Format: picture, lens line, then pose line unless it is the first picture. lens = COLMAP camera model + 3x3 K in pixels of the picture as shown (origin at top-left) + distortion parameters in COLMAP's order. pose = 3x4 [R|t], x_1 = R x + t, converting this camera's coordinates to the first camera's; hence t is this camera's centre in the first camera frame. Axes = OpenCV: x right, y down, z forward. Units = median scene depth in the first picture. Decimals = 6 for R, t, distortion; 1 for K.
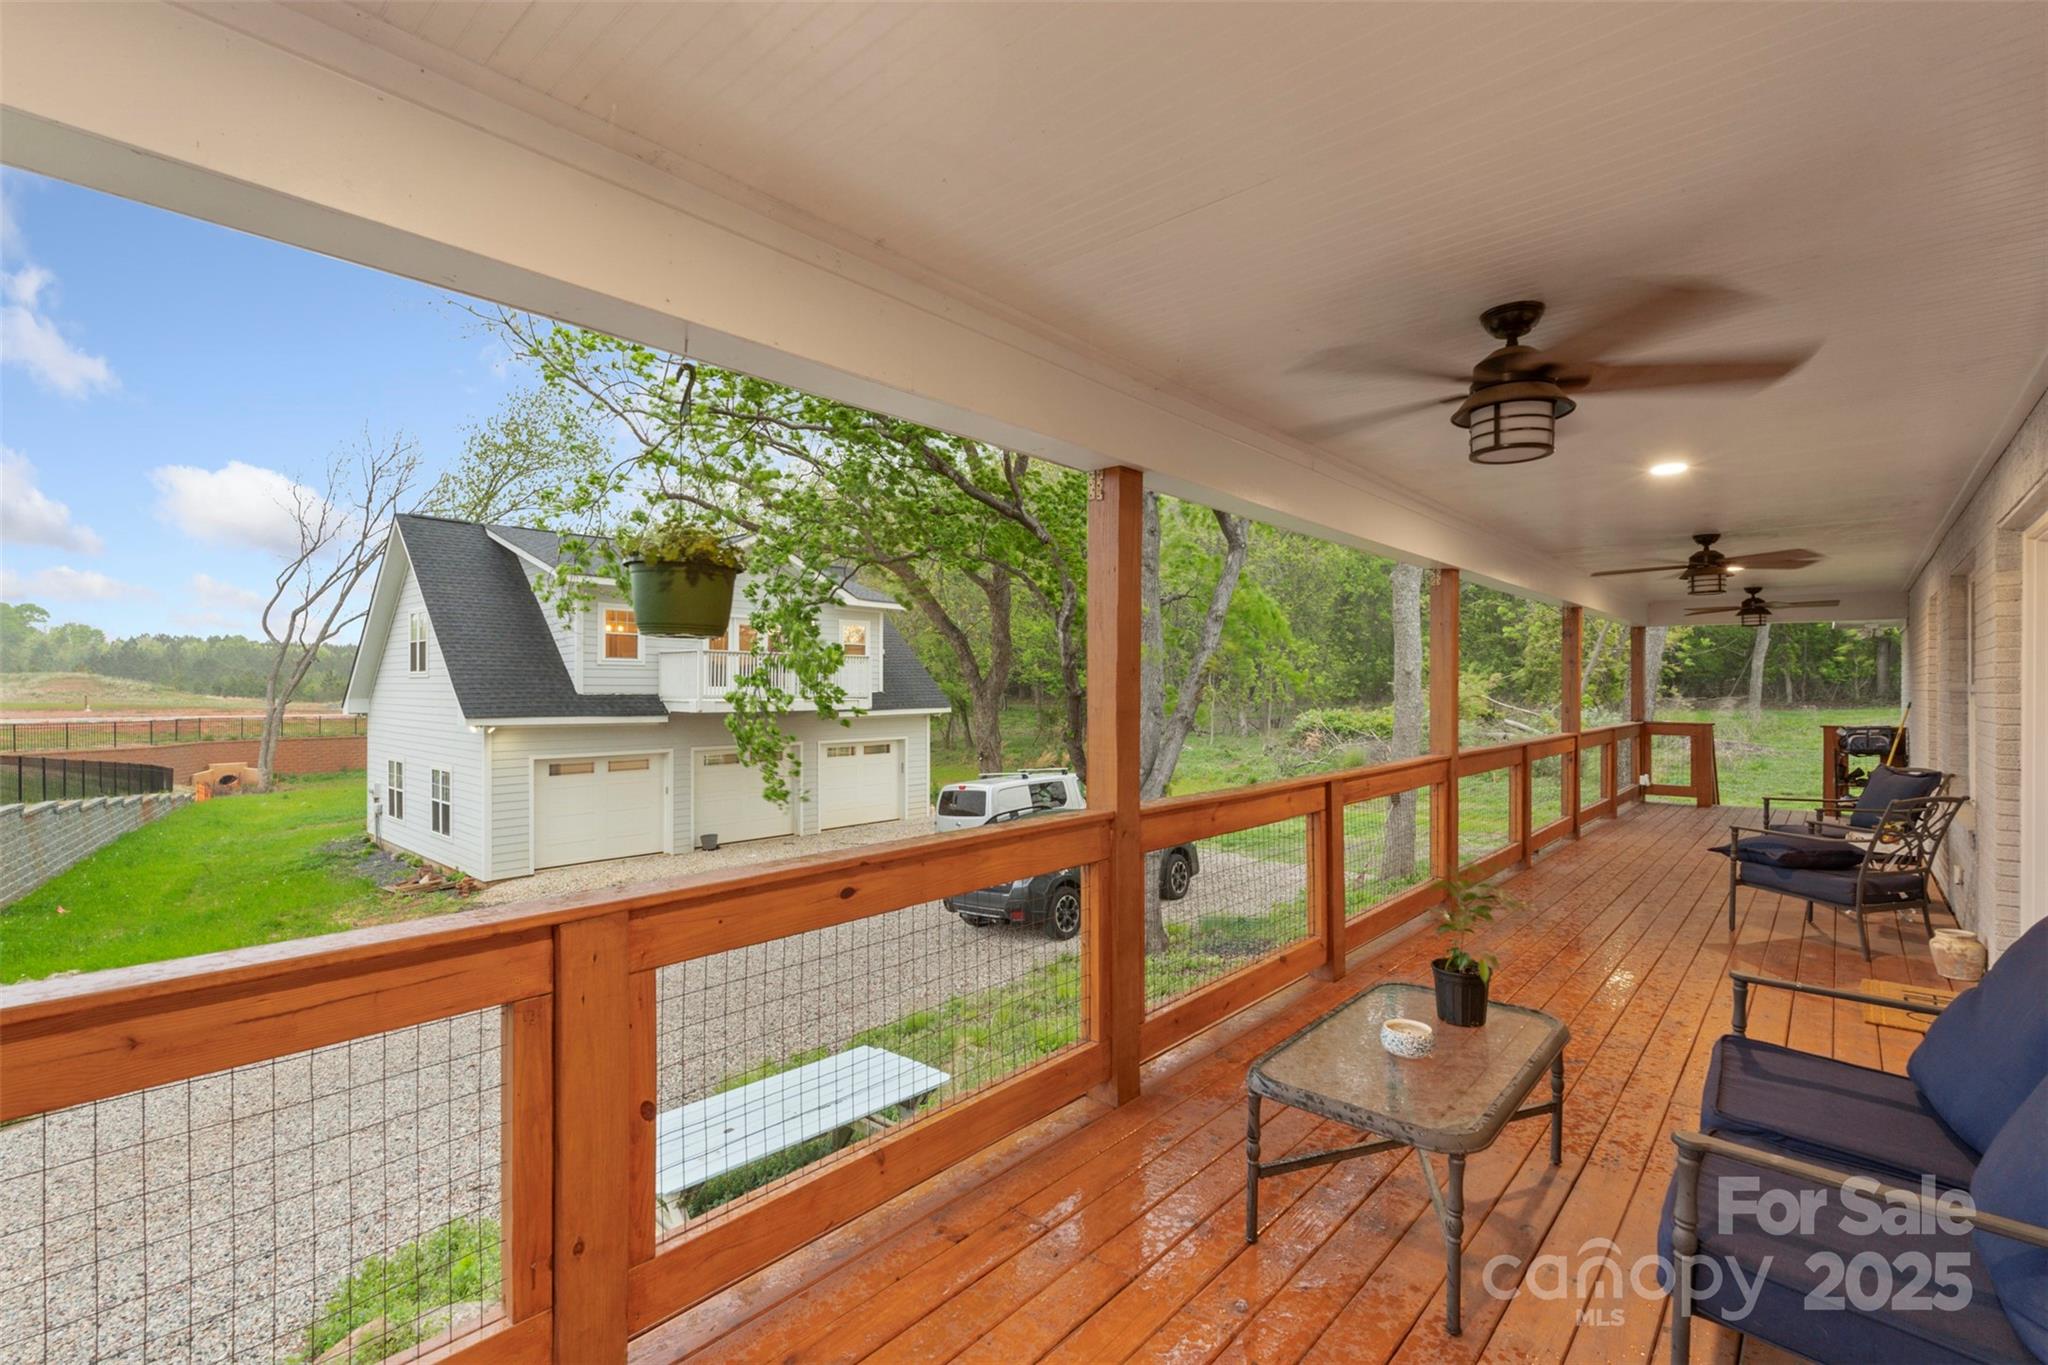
lens RADIAL K [[909.1, 0, 1026.7], [0, 909.1, 685.6], [0, 0, 1]] dist [-0.001082, -0.000412]
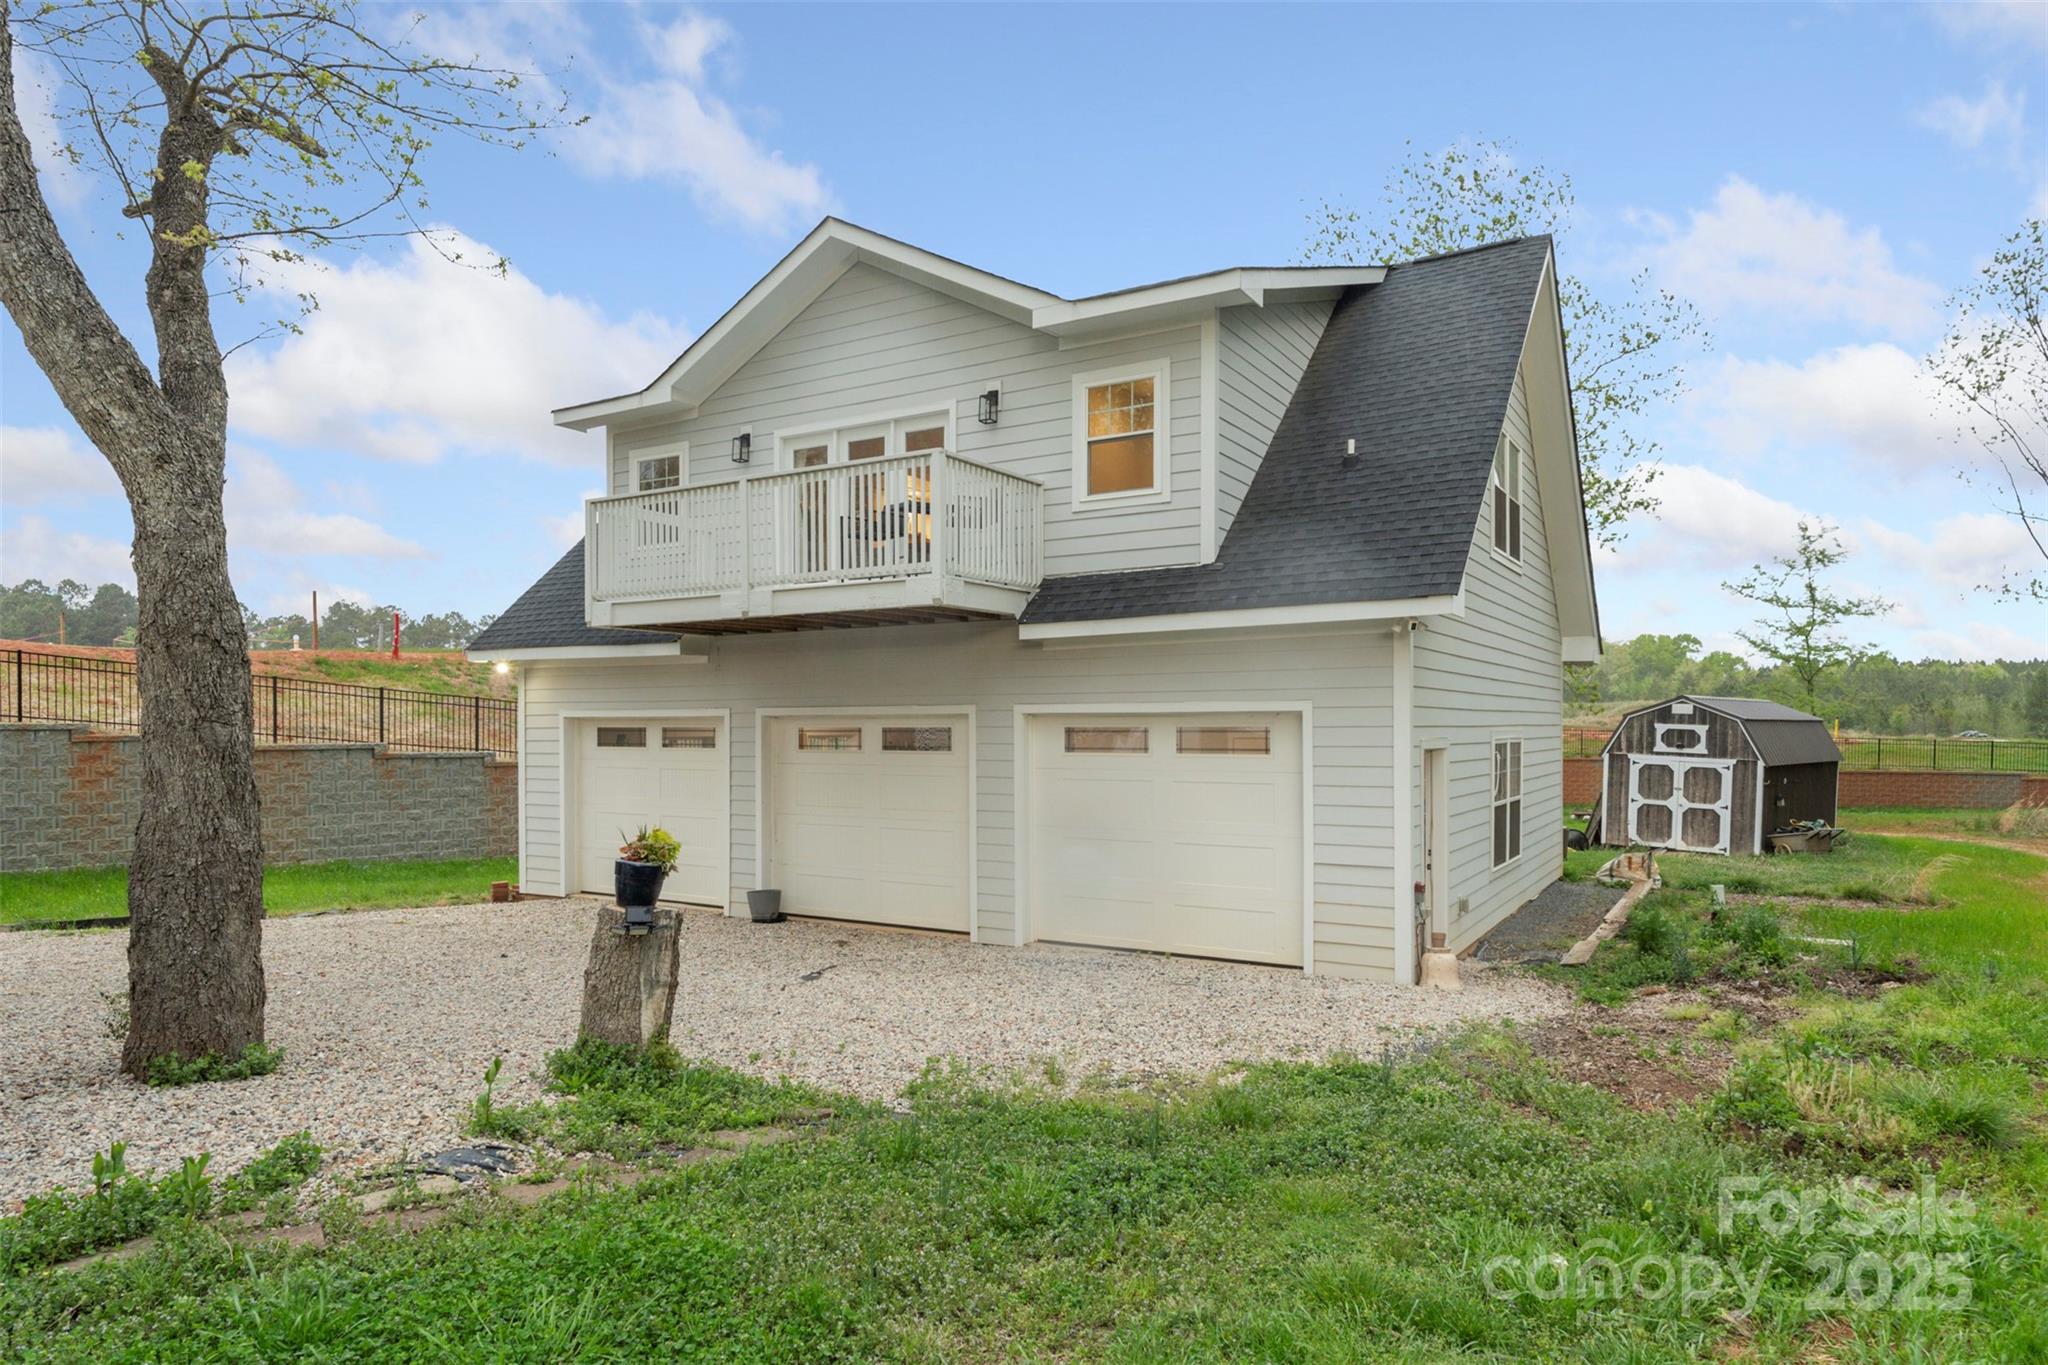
lens RADIAL K [[1203.9, 0, 1023.3], [0, 1203.9, 731.1], [0, 0, 1]] dist [0.001035, -0.000111]
pose [[0.175072, 0.004374, -0.984546, 0.295987], [-0.000450, 0.999990, 0.004362, 0.075537], [0.984556, -0.000321, 0.175072, 0.996666]]
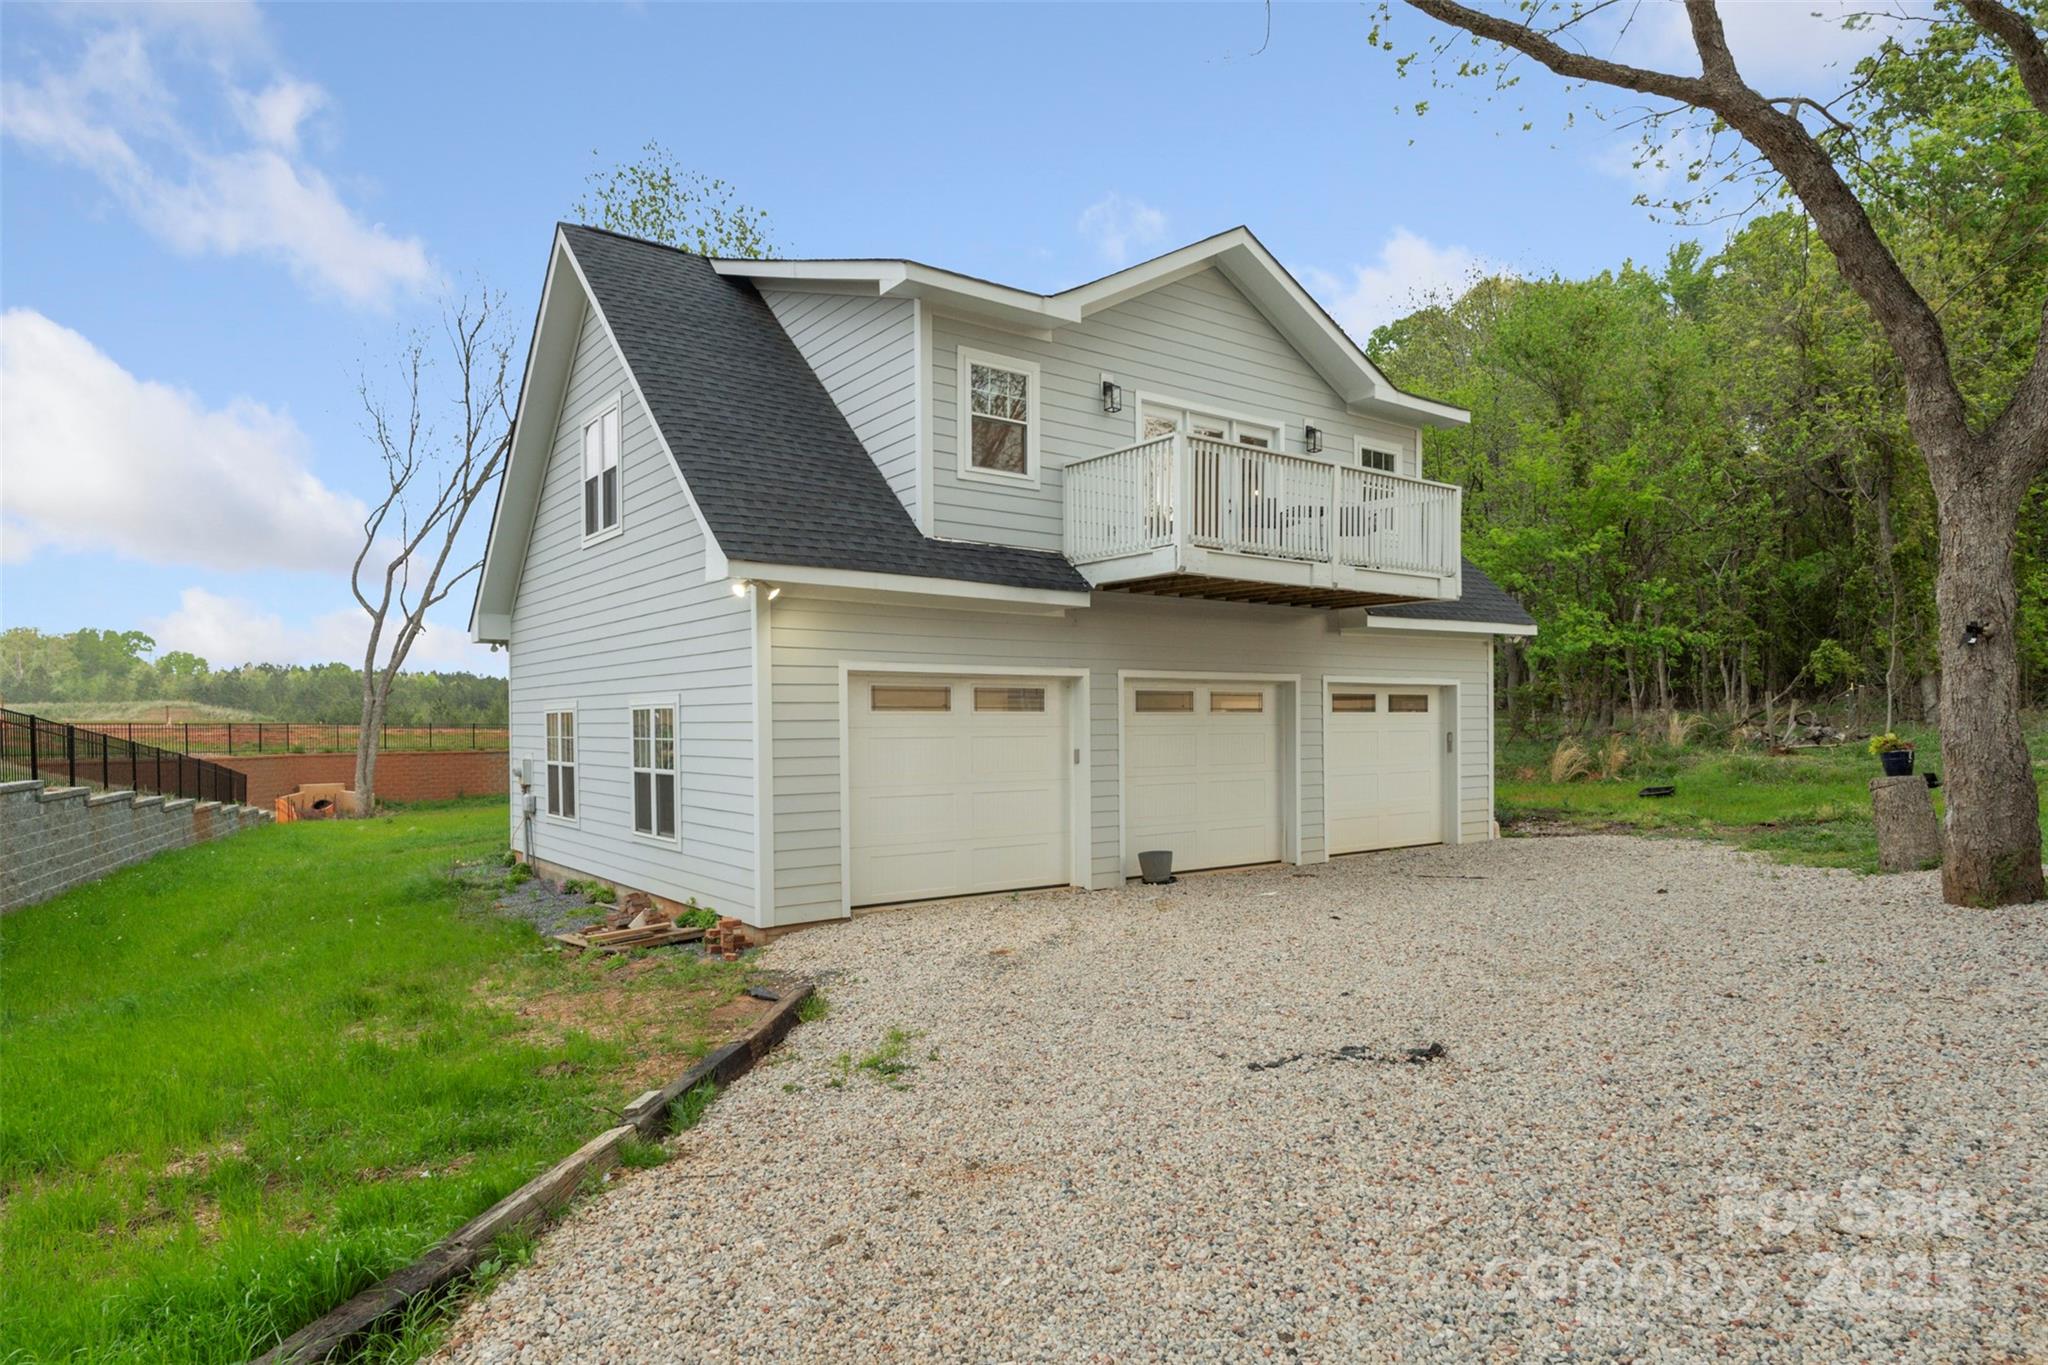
lens RADIAL K [[1185.2, 0, 1023.2], [0, 1185.2, 737.8], [0, 0, 1]] dist [0.001179, -0.000157]
pose [[0.980919, -0.006084, -0.194322, -0.288091], [0.008446, 0.999900, 0.011326, 0.093833], [0.194233, -0.012751, 0.980872, 0.361918]]
